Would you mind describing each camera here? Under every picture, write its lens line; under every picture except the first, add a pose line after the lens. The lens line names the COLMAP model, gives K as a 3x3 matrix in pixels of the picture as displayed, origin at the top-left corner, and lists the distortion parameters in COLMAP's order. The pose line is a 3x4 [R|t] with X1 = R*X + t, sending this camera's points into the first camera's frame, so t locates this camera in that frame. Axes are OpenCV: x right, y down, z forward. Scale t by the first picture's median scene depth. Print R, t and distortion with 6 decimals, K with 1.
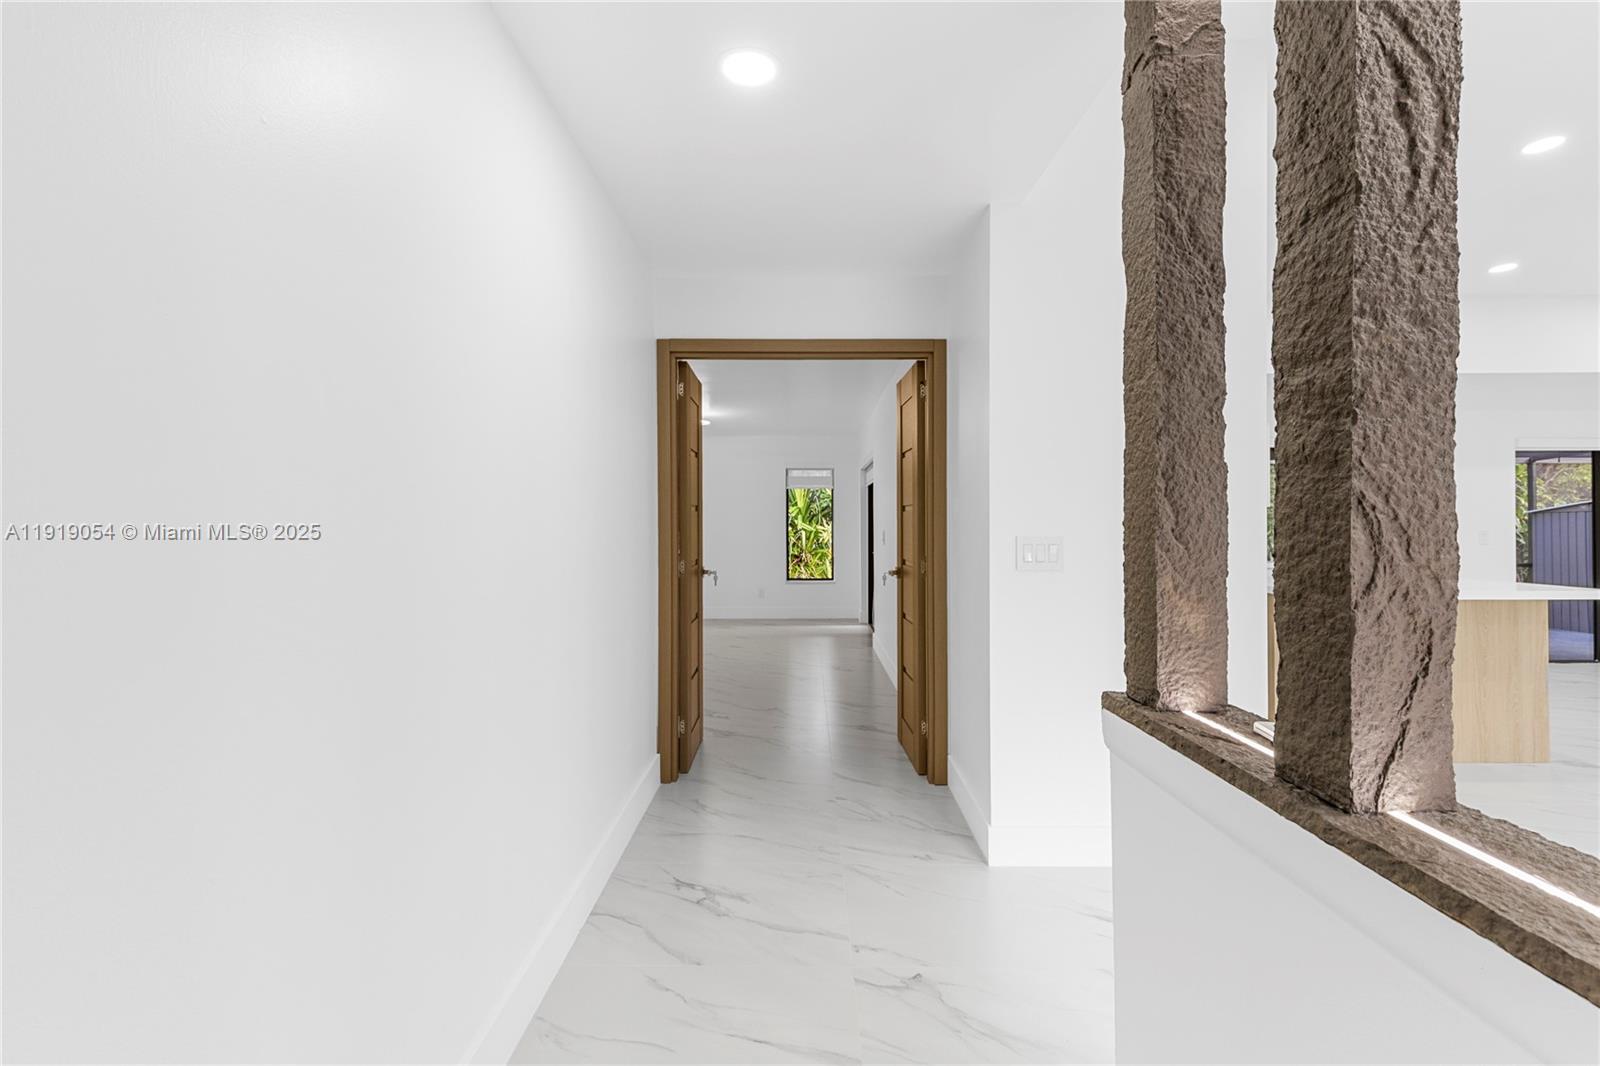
lens RADIAL K [[719.5, 0, 804.1], [0, 719.5, 530.2], [0, 0, 1]] dist [0.003130, -0.000433]
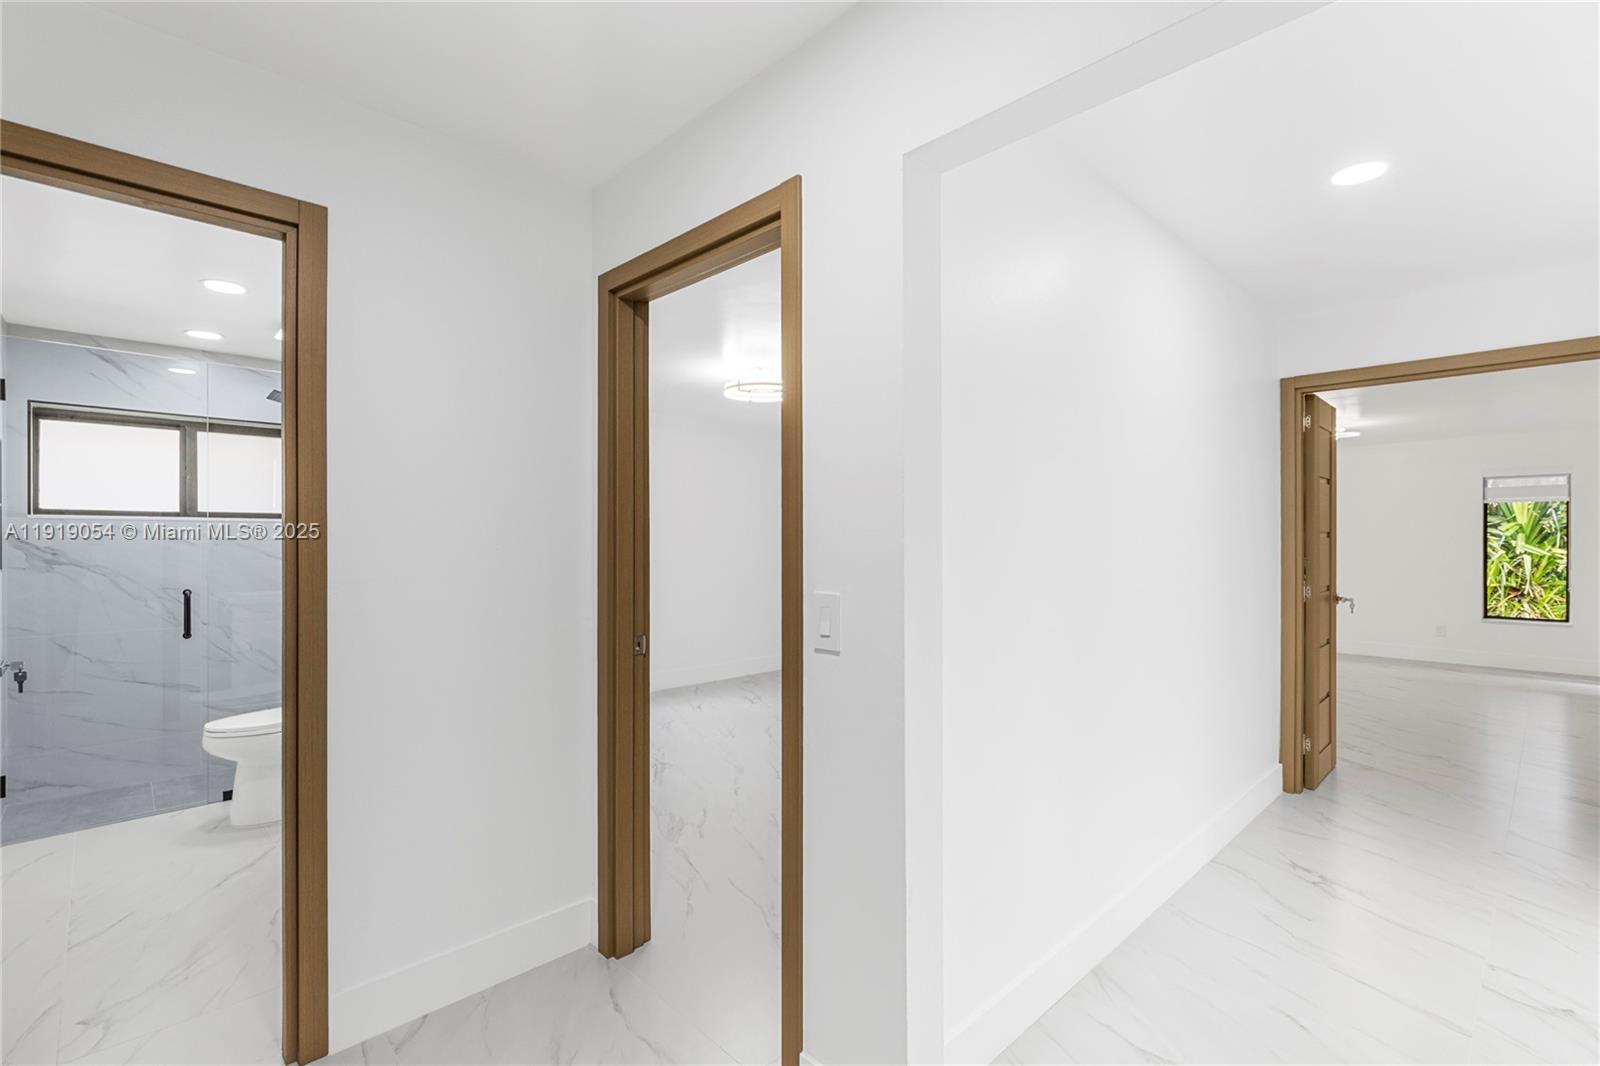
lens RADIAL K [[719.5, 0, 804.1], [0, 719.5, 530.2], [0, 0, 1]] dist [0.003130, -0.000433]
pose [[0.693850, -0.002908, -0.720114, 0.066382], [-0.013039, 0.999777, -0.016601, -0.010136], [0.720002, 0.020908, 0.693657, -0.221434]]
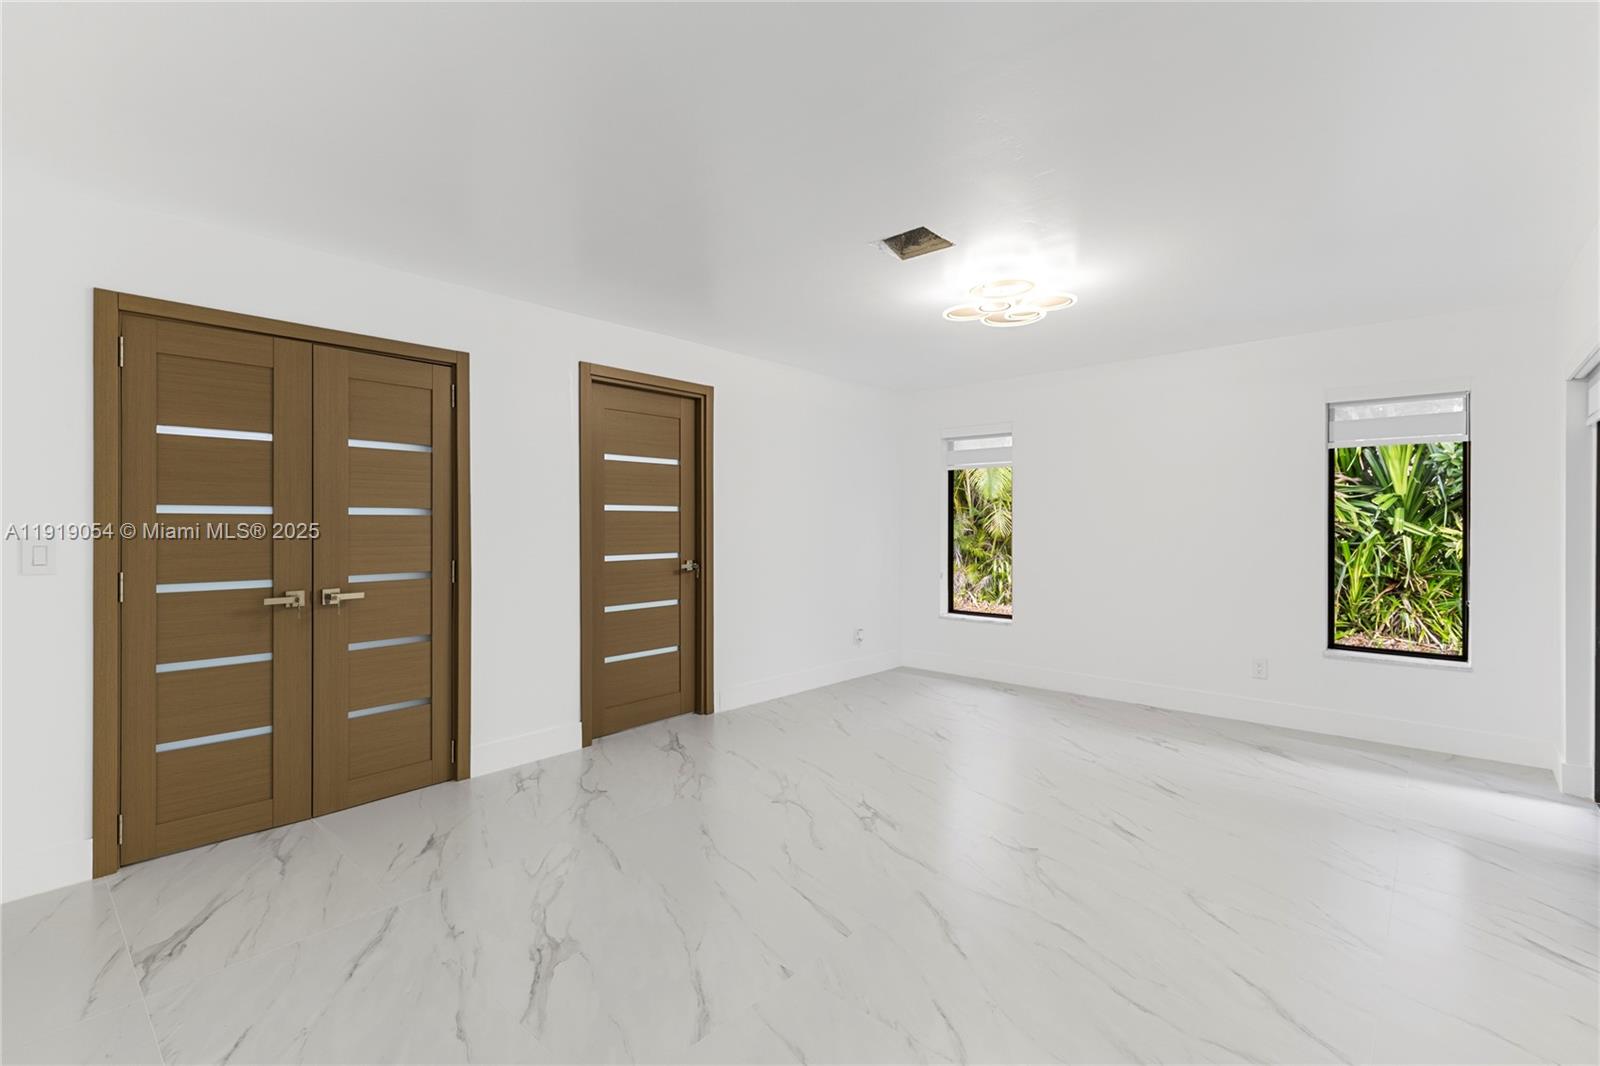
lens RADIAL K [[710.0, 0, 817.7], [0, 710.0, 517.8], [0, 0, 1]] dist [0.017567, -0.000074]
pose [[0.757501, -0.001697, -0.652831, 0.063418], [-0.008014, 0.999897, -0.011898, -0.011362], [0.652784, 0.014245, 0.757410, 1.022042]]
